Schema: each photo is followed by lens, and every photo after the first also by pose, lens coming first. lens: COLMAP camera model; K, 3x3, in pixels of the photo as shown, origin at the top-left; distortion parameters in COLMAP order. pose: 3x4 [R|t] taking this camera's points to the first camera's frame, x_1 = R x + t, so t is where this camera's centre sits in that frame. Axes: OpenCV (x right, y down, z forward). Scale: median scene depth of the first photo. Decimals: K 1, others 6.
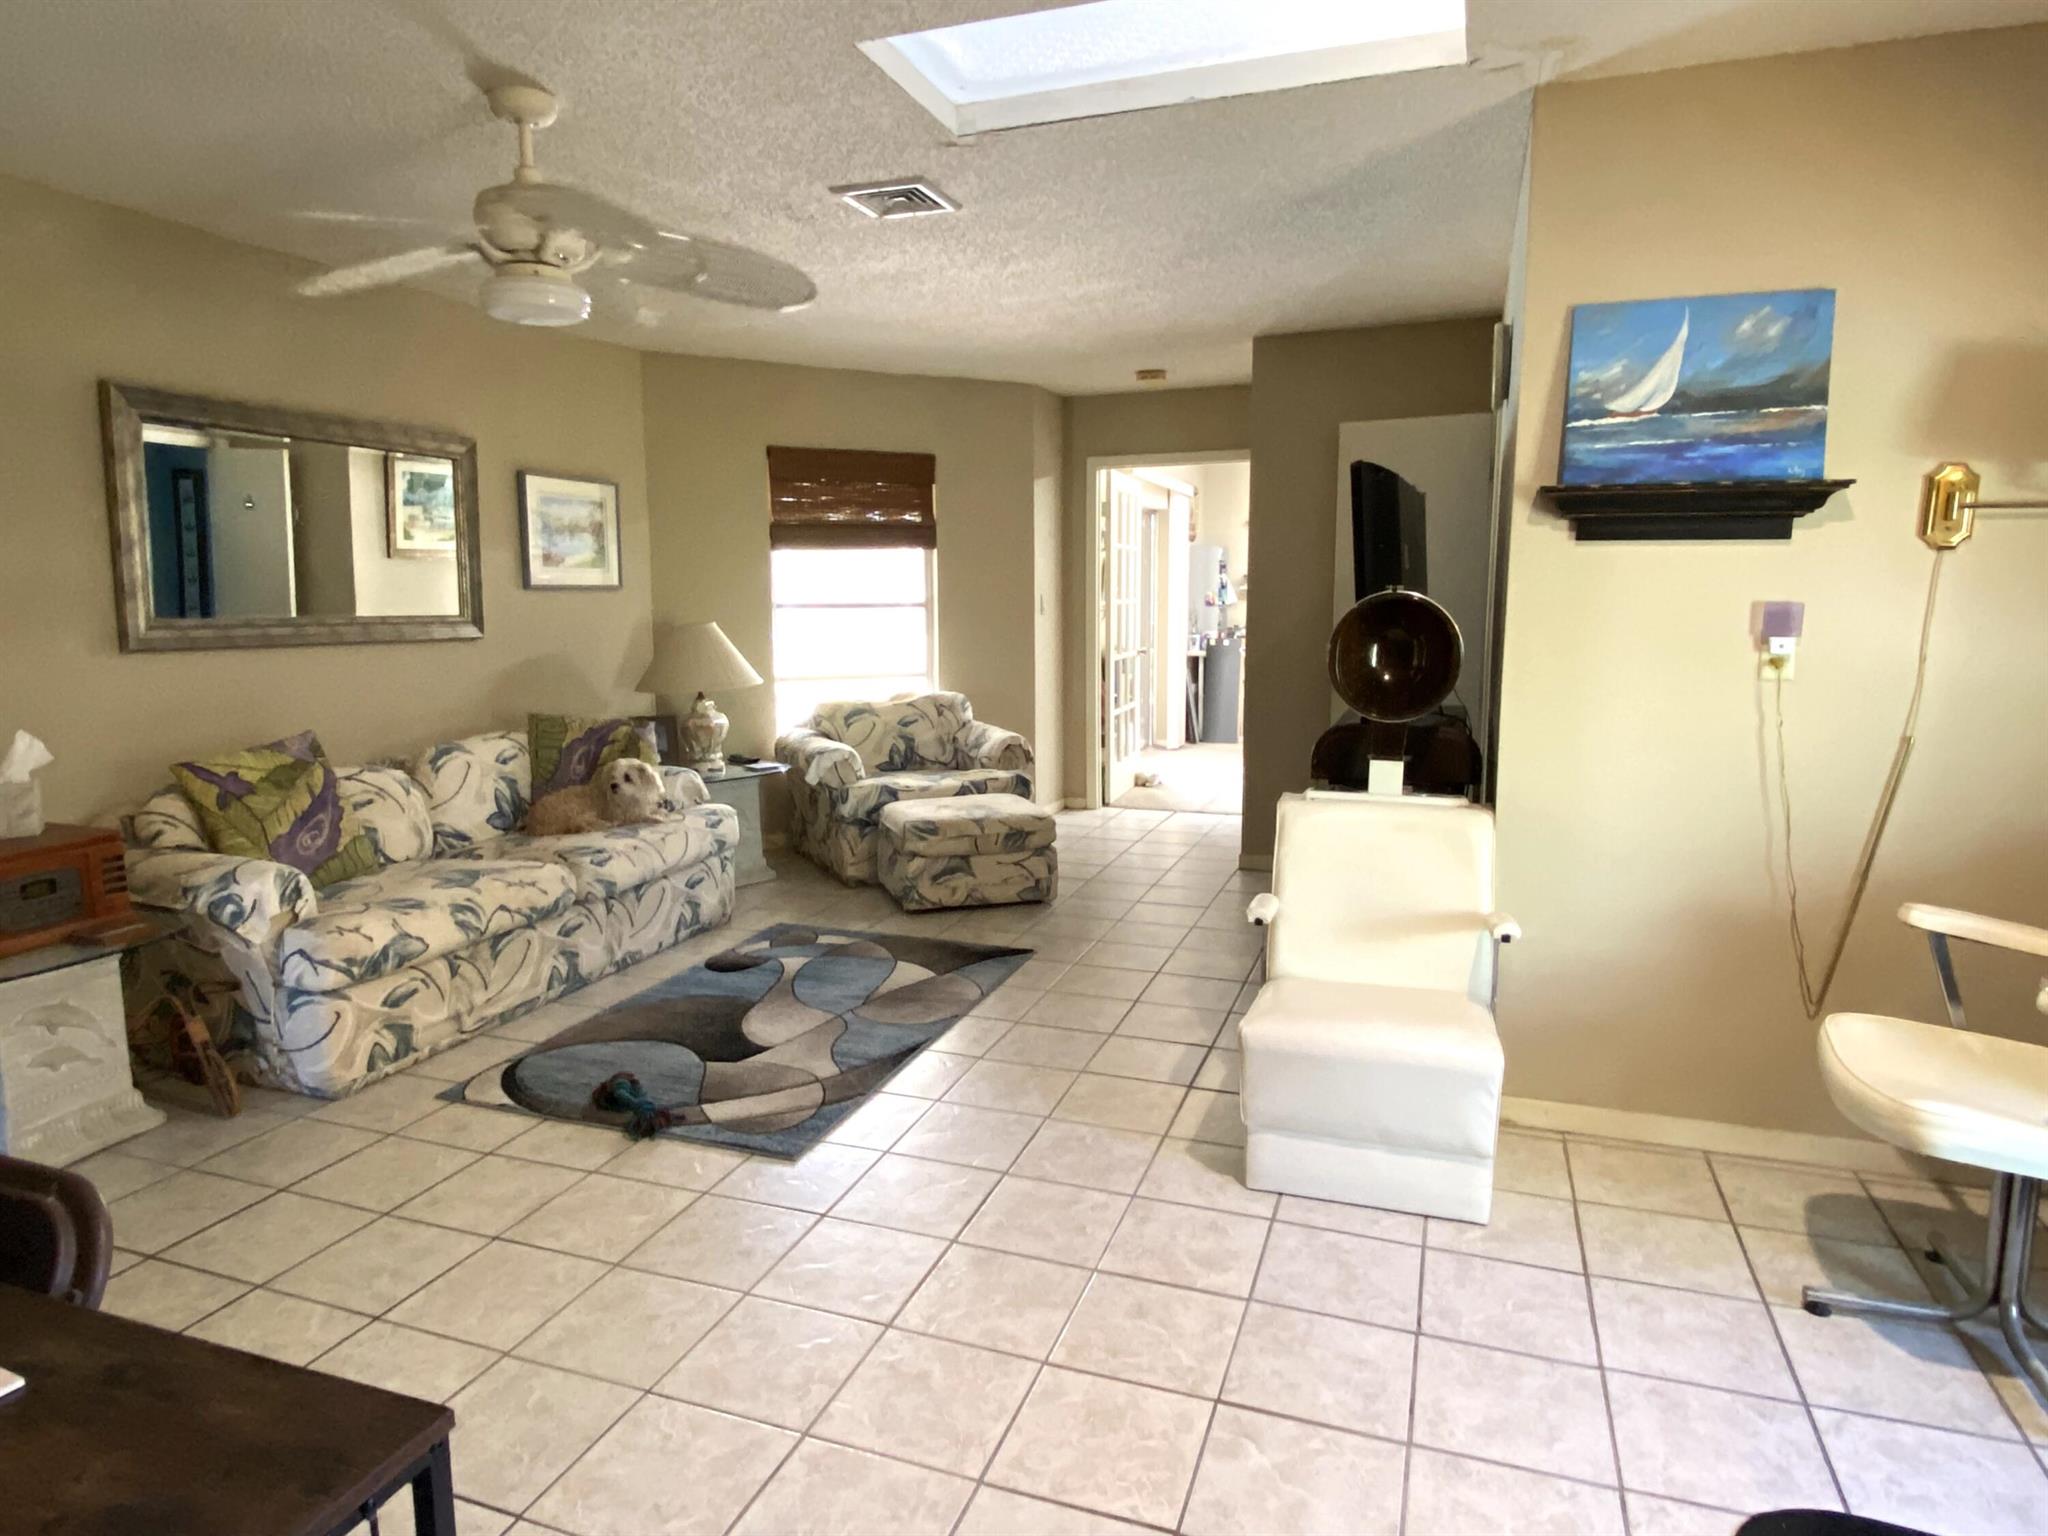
lens RADIAL K [[1219.5, 0, 1029.2], [0, 1219.5, 768.1], [0, 0, 1]] dist [0.028000, -0.010610]
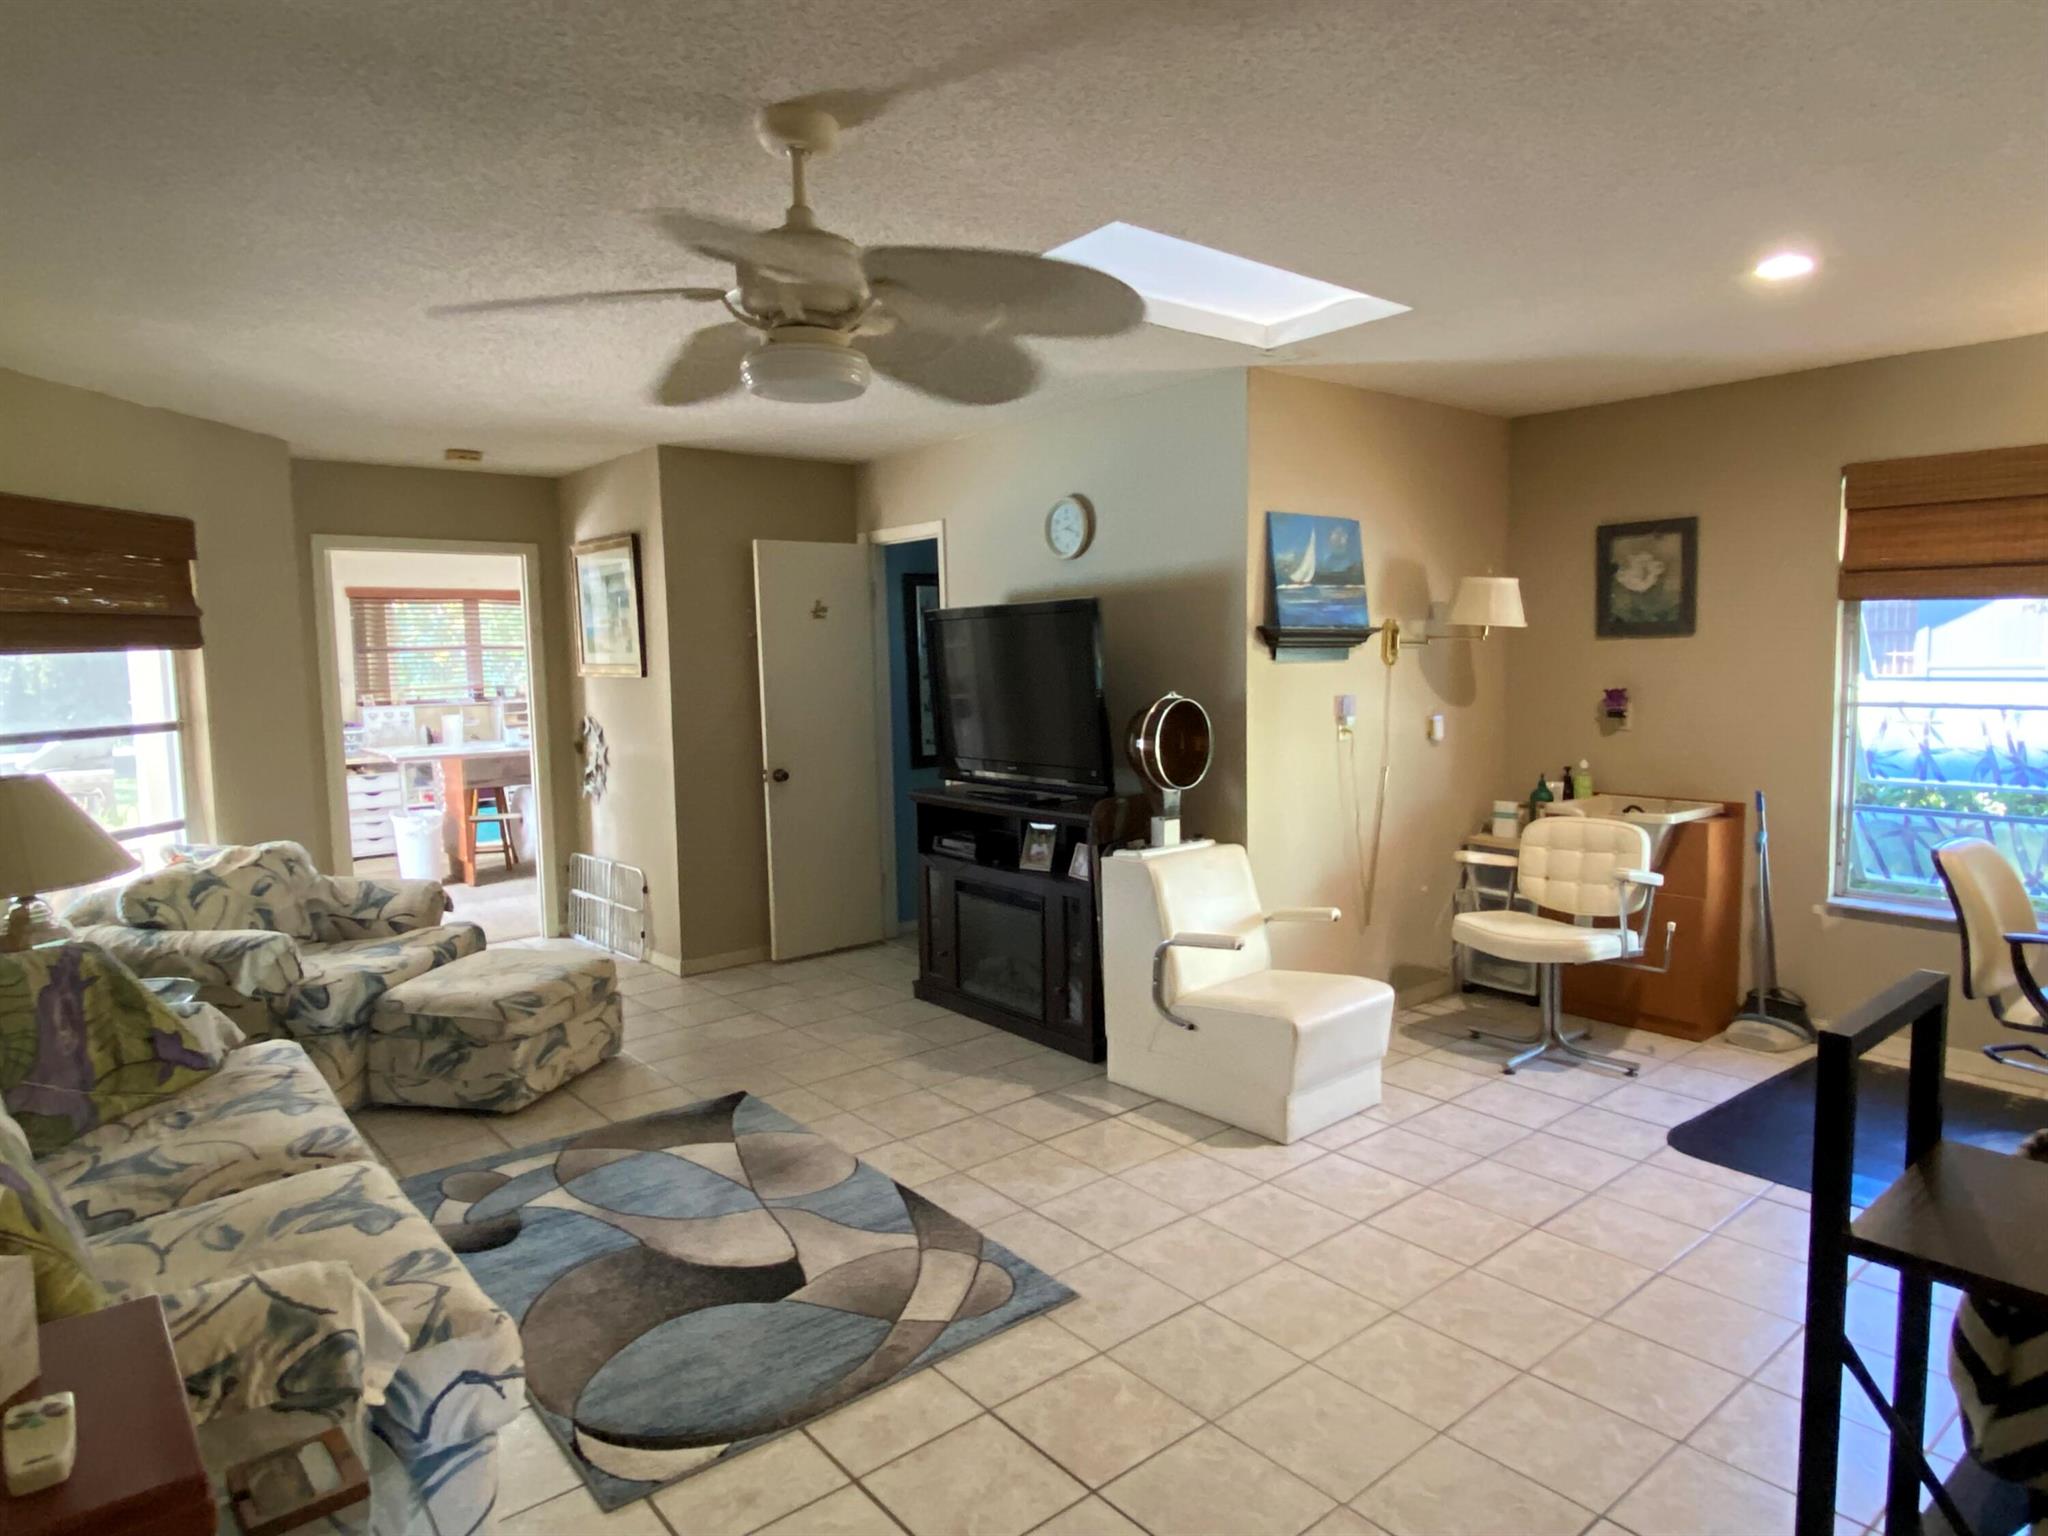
lens RADIAL K [[1219.5, 0, 1034.6], [0, 1219.5, 763.0], [0, 0, 1]] dist [0.028000, -0.010610]
pose [[0.500820, -0.077078, 0.862113, -0.917576], [0.140873, 0.990005, 0.006677, -0.097991], [-0.854011, 0.118104, 0.506672, 0.443109]]
